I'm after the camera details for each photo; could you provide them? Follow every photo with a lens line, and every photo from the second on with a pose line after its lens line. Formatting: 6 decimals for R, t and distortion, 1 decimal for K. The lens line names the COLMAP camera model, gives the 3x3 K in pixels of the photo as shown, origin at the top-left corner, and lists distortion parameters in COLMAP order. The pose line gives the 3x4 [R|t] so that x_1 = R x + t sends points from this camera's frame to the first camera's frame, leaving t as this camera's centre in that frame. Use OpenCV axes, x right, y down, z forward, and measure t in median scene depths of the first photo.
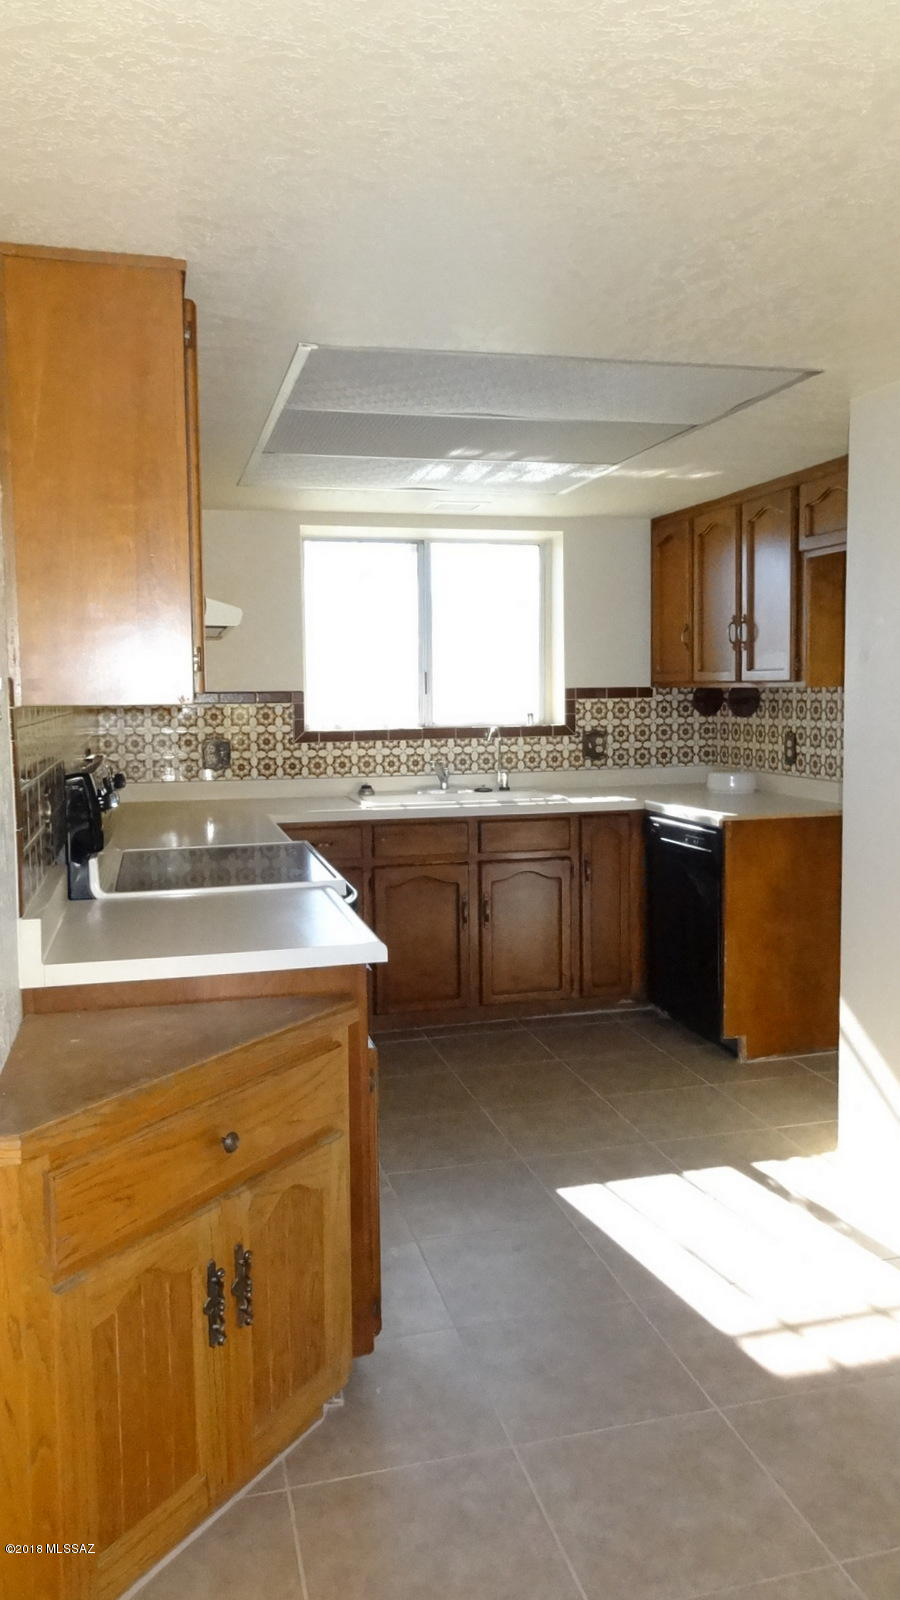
lens RADIAL K [[1137.1, 0, 477.4], [0, 1137.1, 778.1], [0, 0, 1]] dist [-0.001174, 0.001344]
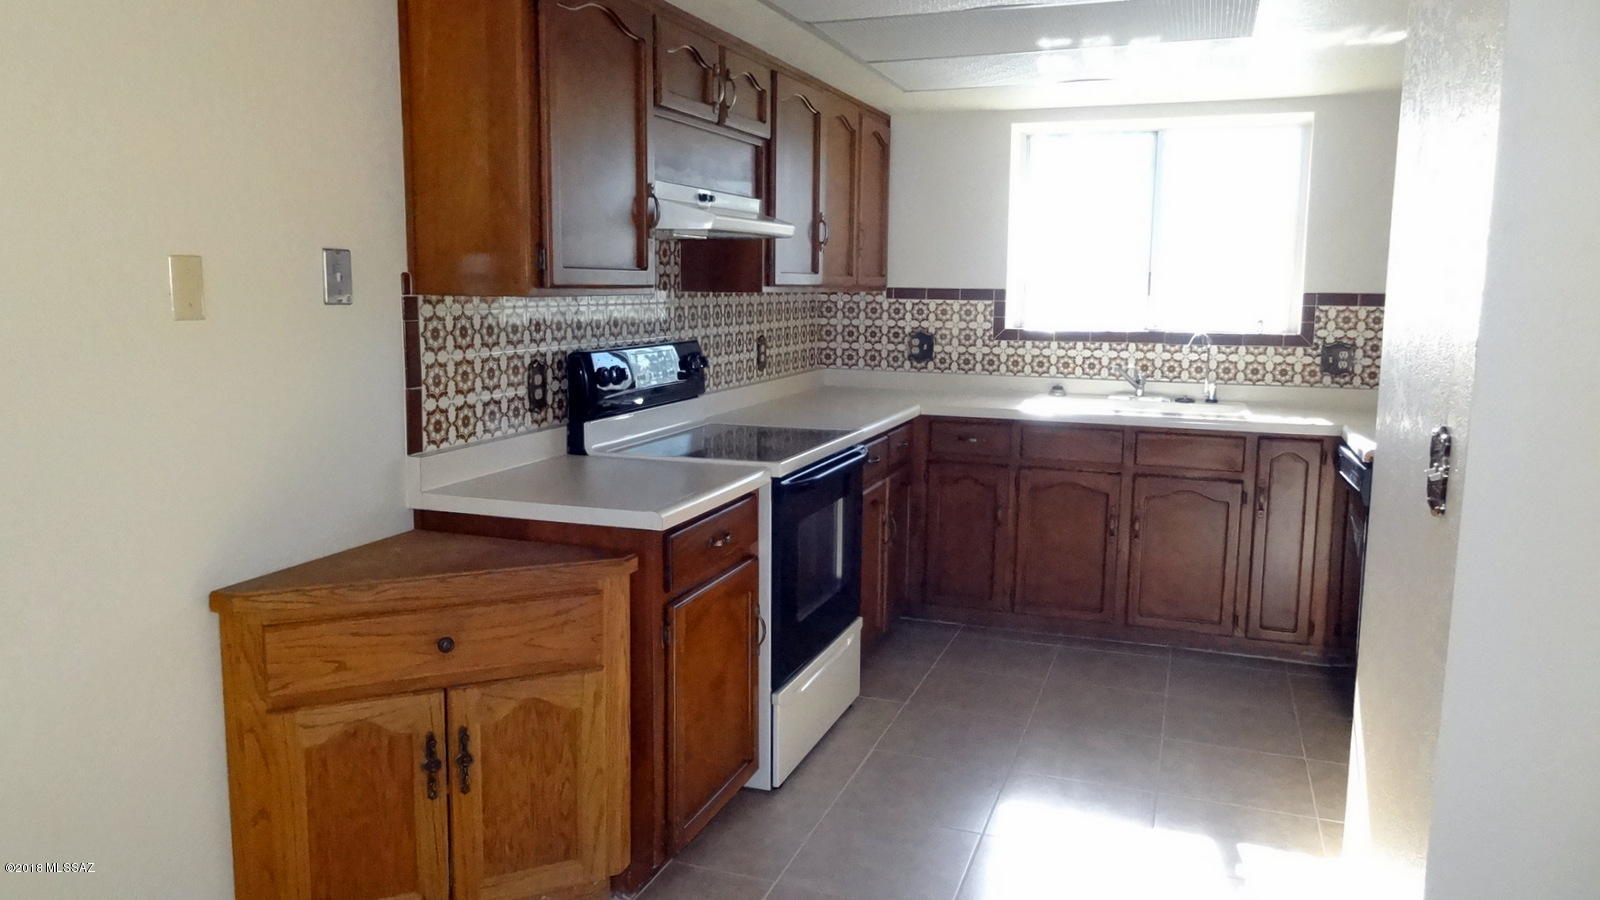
lens RADIAL K [[1137.1, 0, 839.3], [0, 1137.1, 429.8], [0, 0, 1]] dist [-0.001174, 0.001344]
pose [[0.829079, 0.090701, -0.551725, 0.292228], [-0.064681, 0.995688, 0.066491, -0.009490], [0.555377, -0.019440, 0.831371, 0.073556]]
